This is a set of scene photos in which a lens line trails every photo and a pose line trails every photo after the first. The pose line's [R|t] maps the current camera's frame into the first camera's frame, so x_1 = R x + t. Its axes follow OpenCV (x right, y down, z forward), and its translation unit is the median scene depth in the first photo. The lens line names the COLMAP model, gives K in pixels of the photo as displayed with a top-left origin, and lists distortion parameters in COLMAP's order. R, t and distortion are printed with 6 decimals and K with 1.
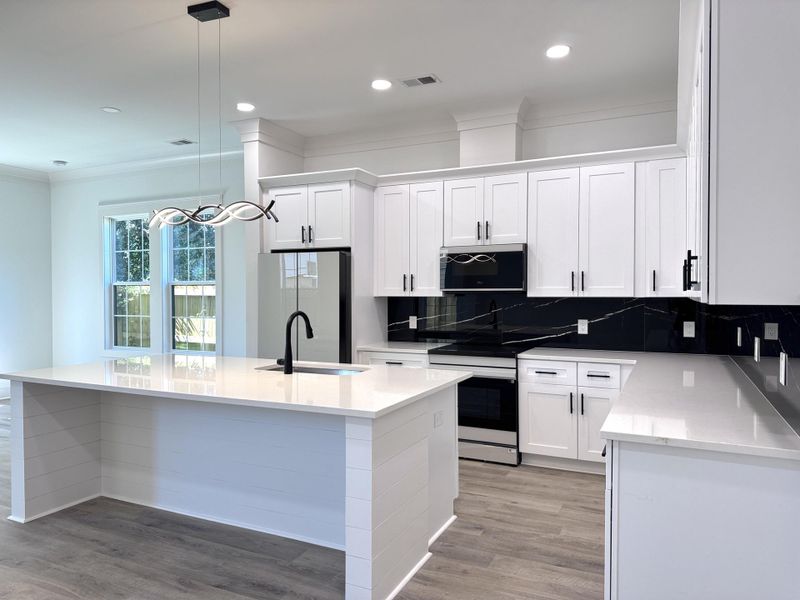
lens RADIAL K [[561.6, 0, 400.6], [0, 561.6, 303.6], [0, 0, 1]] dist [0.046027, -0.062853]
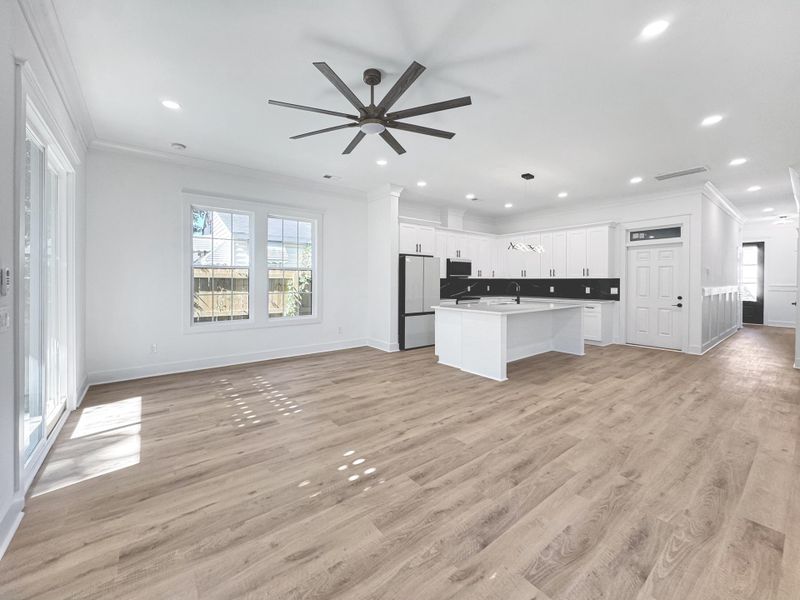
lens RADIAL K [[323.9, 0, 401.1], [0, 323.9, 285.2], [0, 0, 1]] dist [-0.001006, 0.000014]
pose [[0.441491, -0.007320, 0.897236, -1.462028], [0.016482, 0.999864, 0.000047, 0.015536], [-0.897114, 0.014767, 0.441552, 0.607215]]
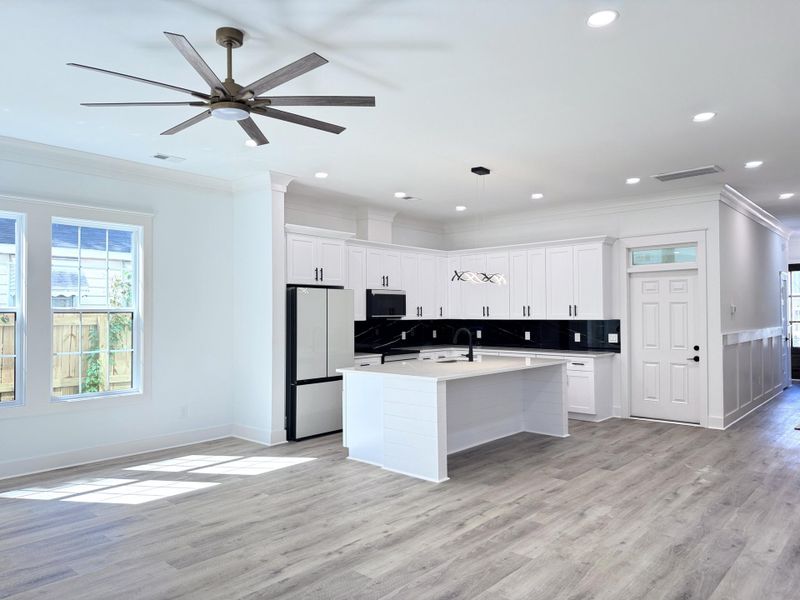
lens RADIAL K [[561.6, 0, 400.6], [0, 561.6, 303.6], [0, 0, 1]] dist [0.046027, -0.062853]
pose [[0.281011, 0.020033, 0.959496, -1.556435], [0.025683, 0.999267, -0.028386, -0.015512], [-0.959361, 0.032620, 0.280290, 0.524471]]
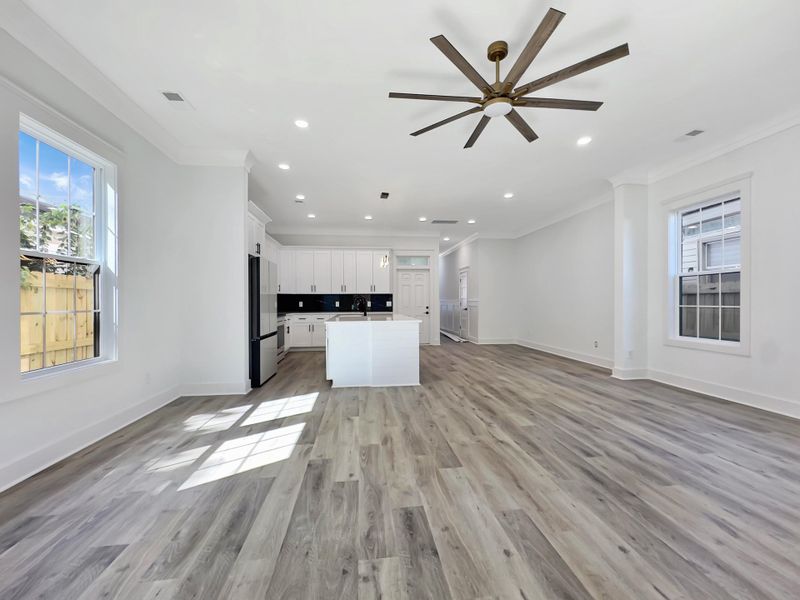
lens RADIAL K [[331.4, 0, 399.2], [0, 331.4, 304.9], [0, 0, 1]] dist [-0.001322, -0.000293]
pose [[-0.539370, 0.000339, 0.842069, -1.320901], [0.026999, 0.999493, 0.016892, 0.033099], [-0.841636, 0.031846, -0.539106, 1.342615]]
